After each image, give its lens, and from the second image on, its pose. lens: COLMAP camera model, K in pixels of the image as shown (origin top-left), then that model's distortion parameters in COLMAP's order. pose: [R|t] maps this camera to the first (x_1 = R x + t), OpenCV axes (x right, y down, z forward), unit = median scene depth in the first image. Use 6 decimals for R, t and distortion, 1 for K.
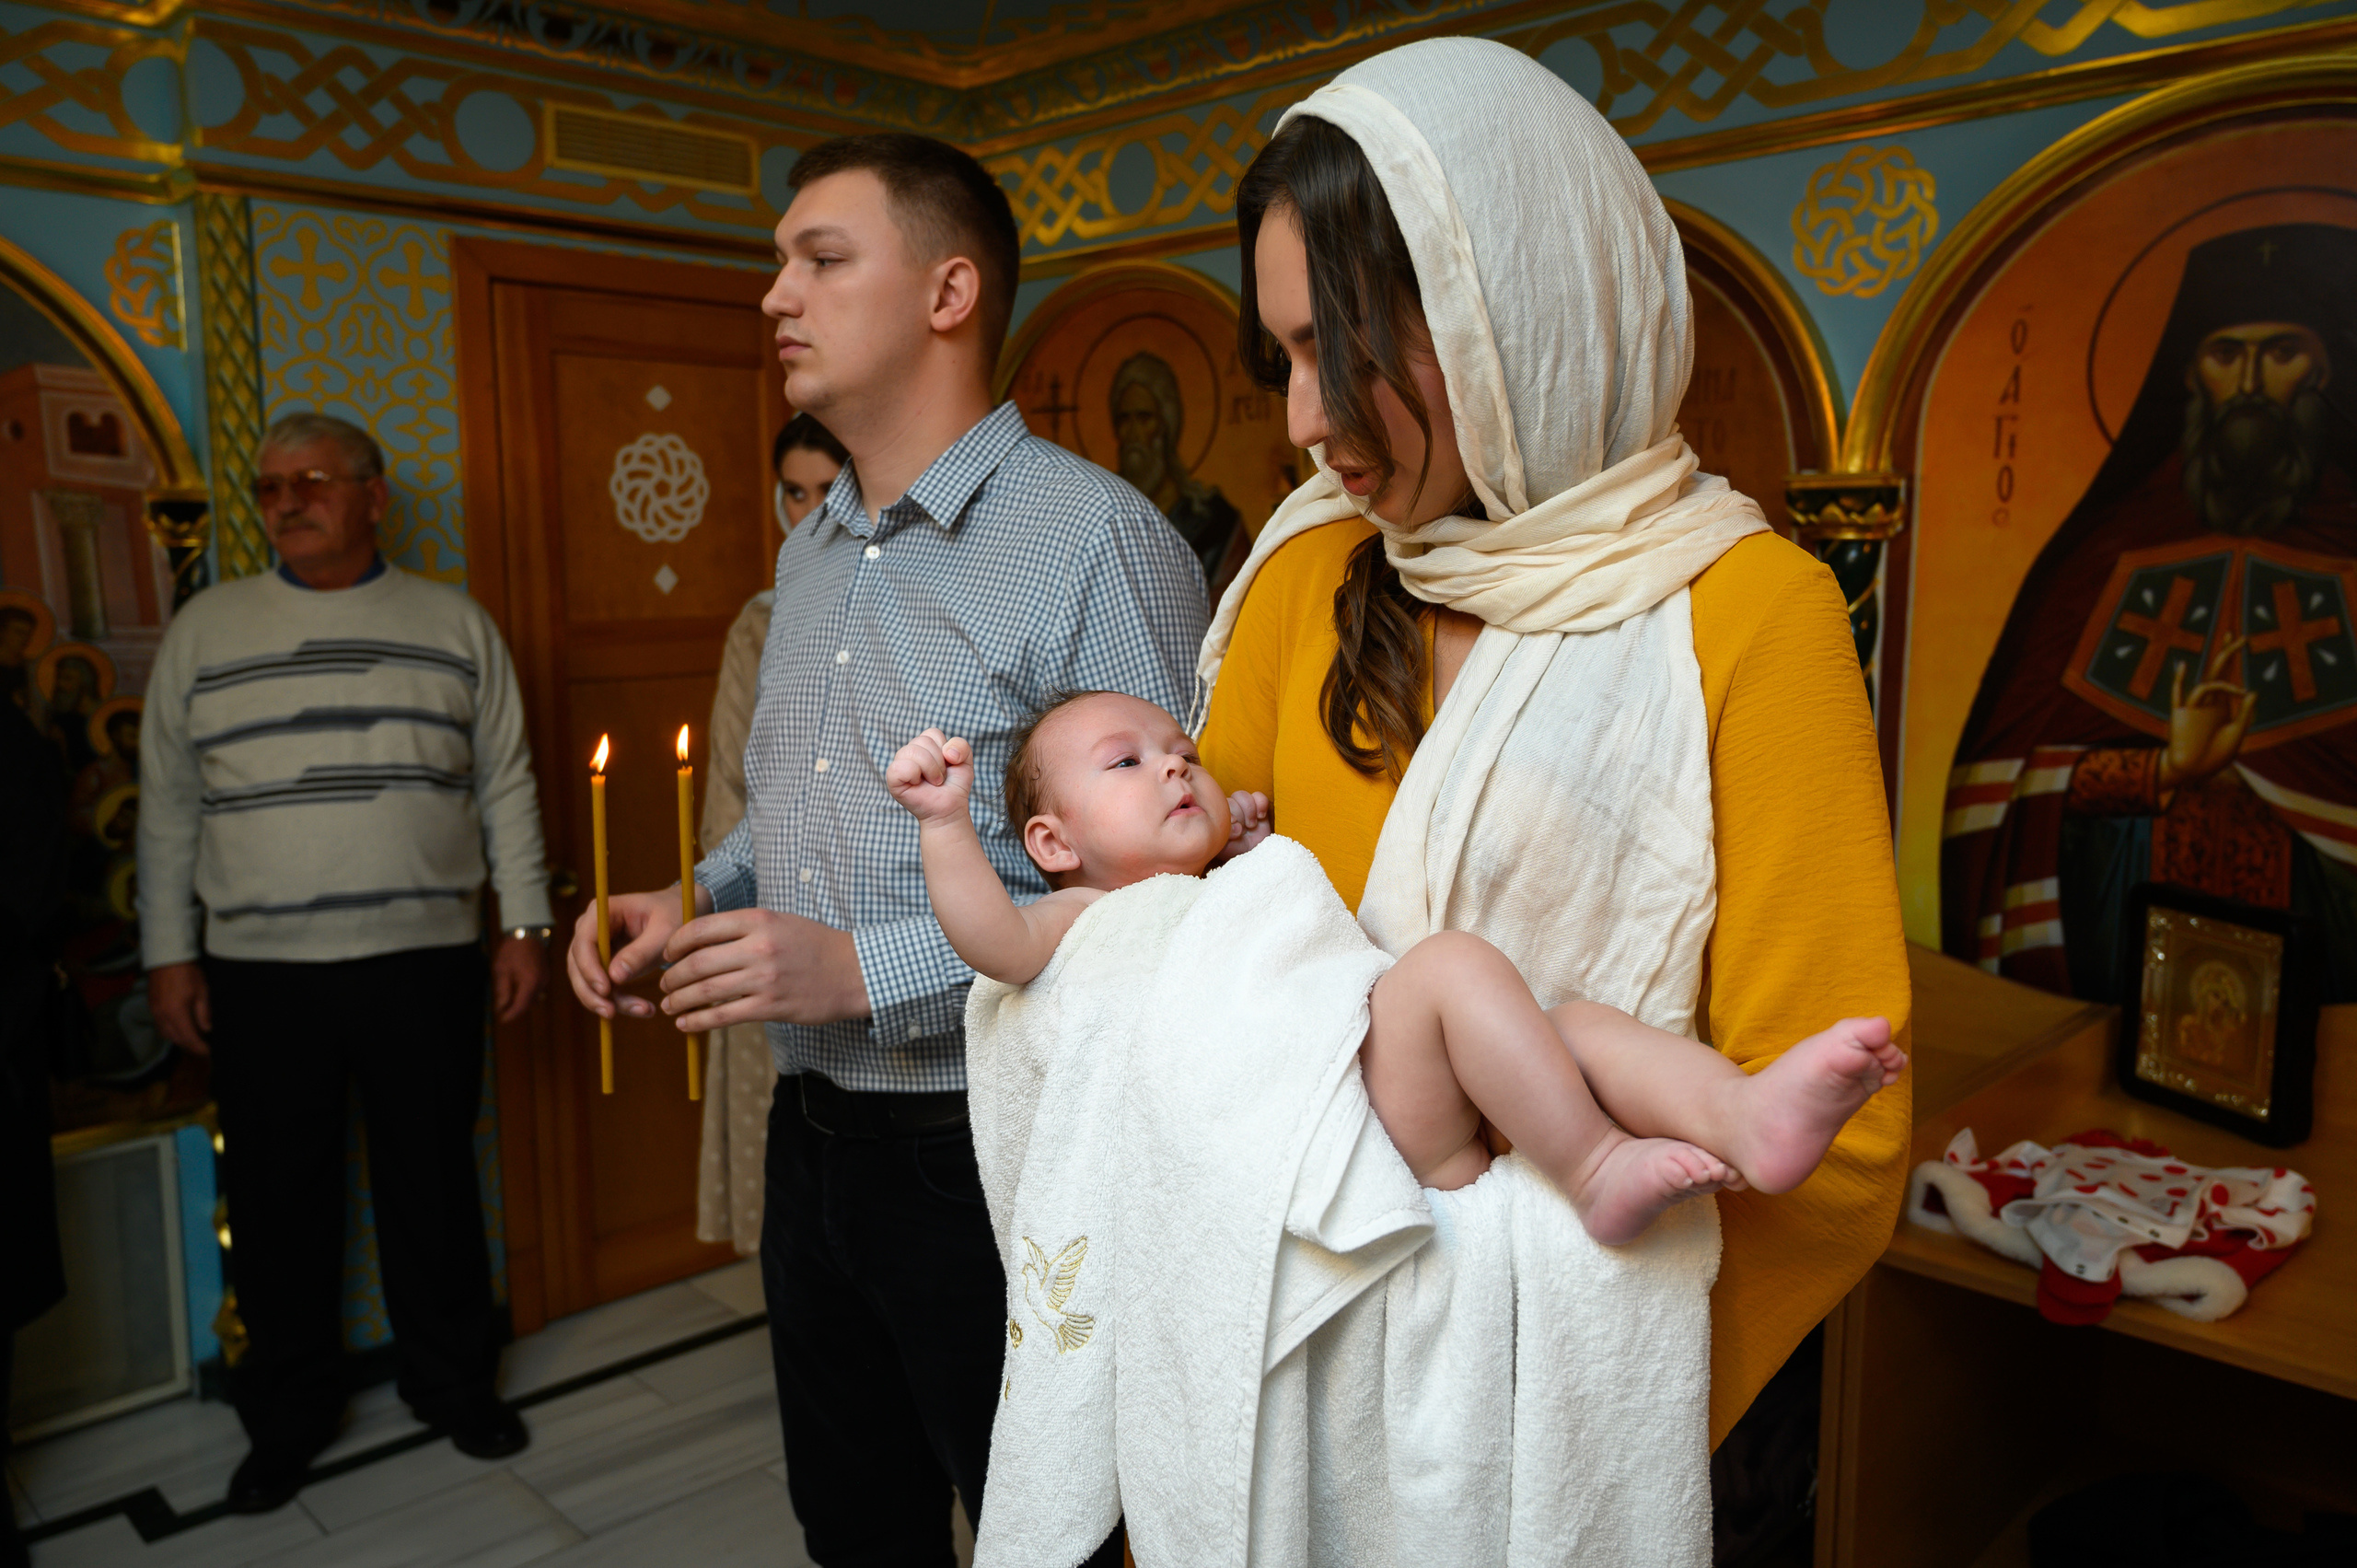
lens RADIAL K [[1821.9, 0, 1173.6], [0, 1821.9, 793.5], [0, 0, 1]] dist [0.001991, 0.001134]
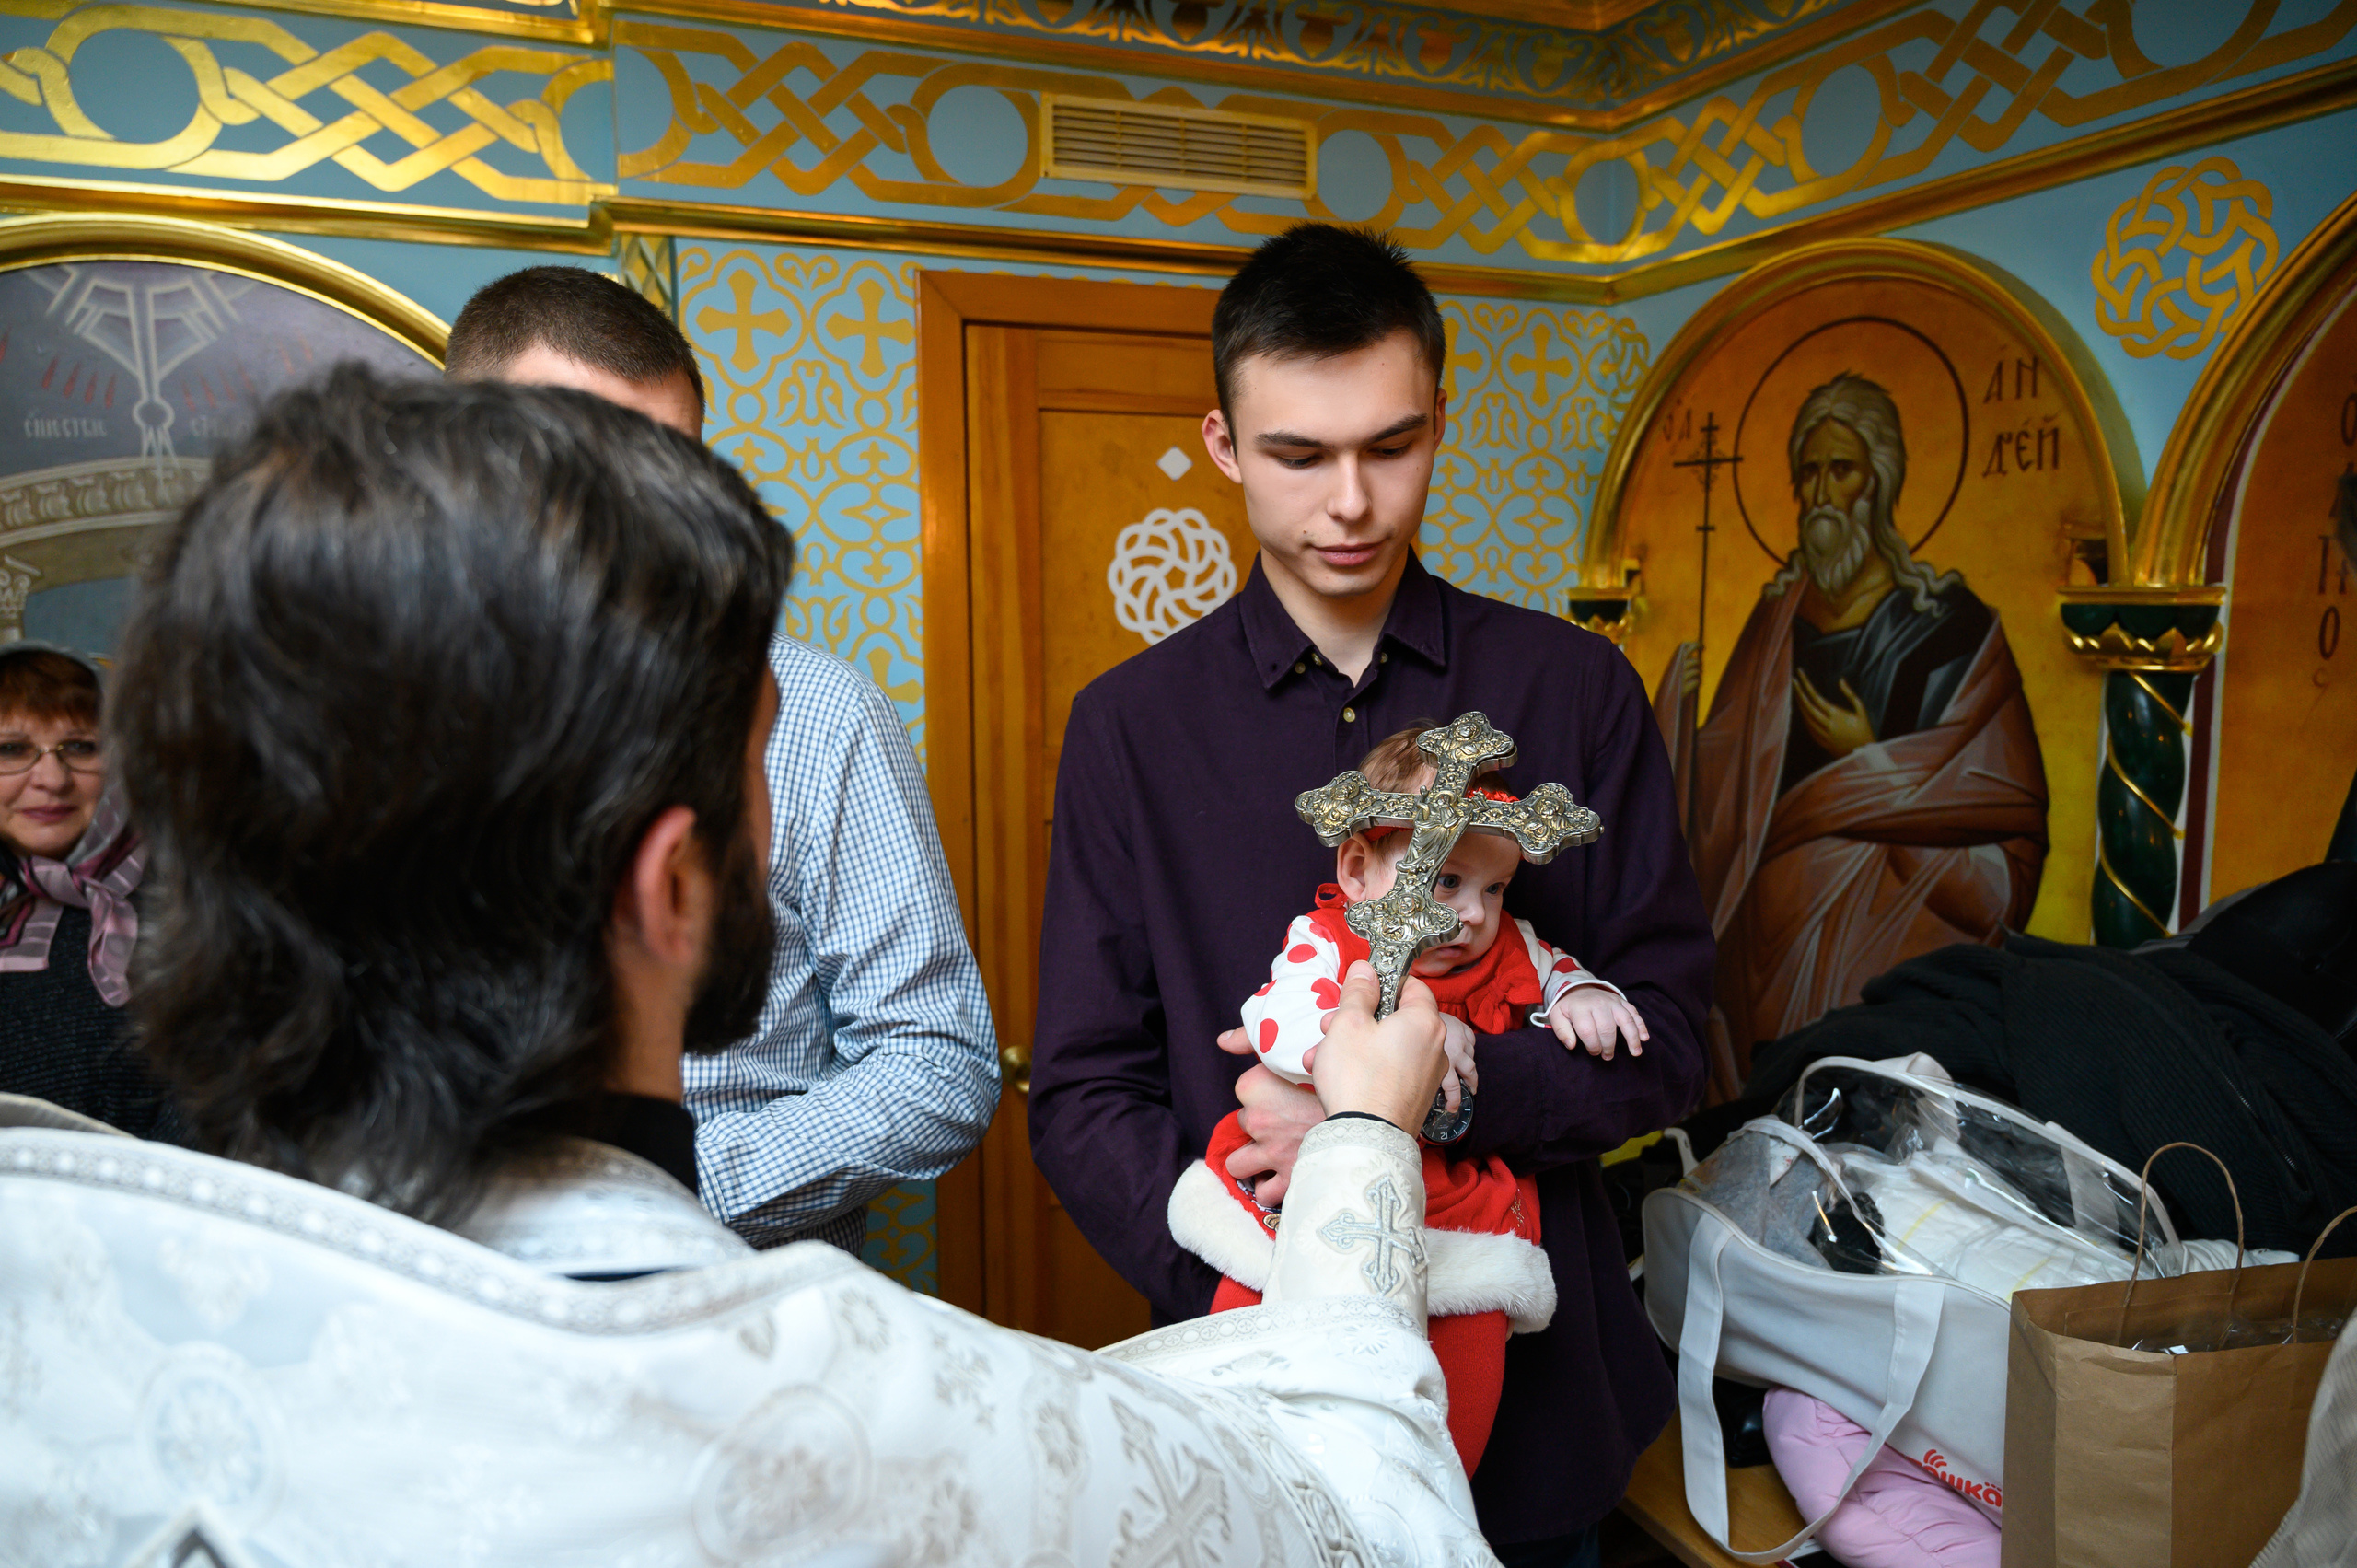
lens RADIAL K [[1566.1, 0, 1166.7], [0, 1566.1, 786.8], [0, 0, 1]] dist [-0.009020, 0.001659]
pose [[0.918391, 0.049664, -0.392544, -0.013508], [-0.050710, 0.998684, 0.007713, -0.083282], [0.392411, 0.012822, 0.919701, 0.381216]]
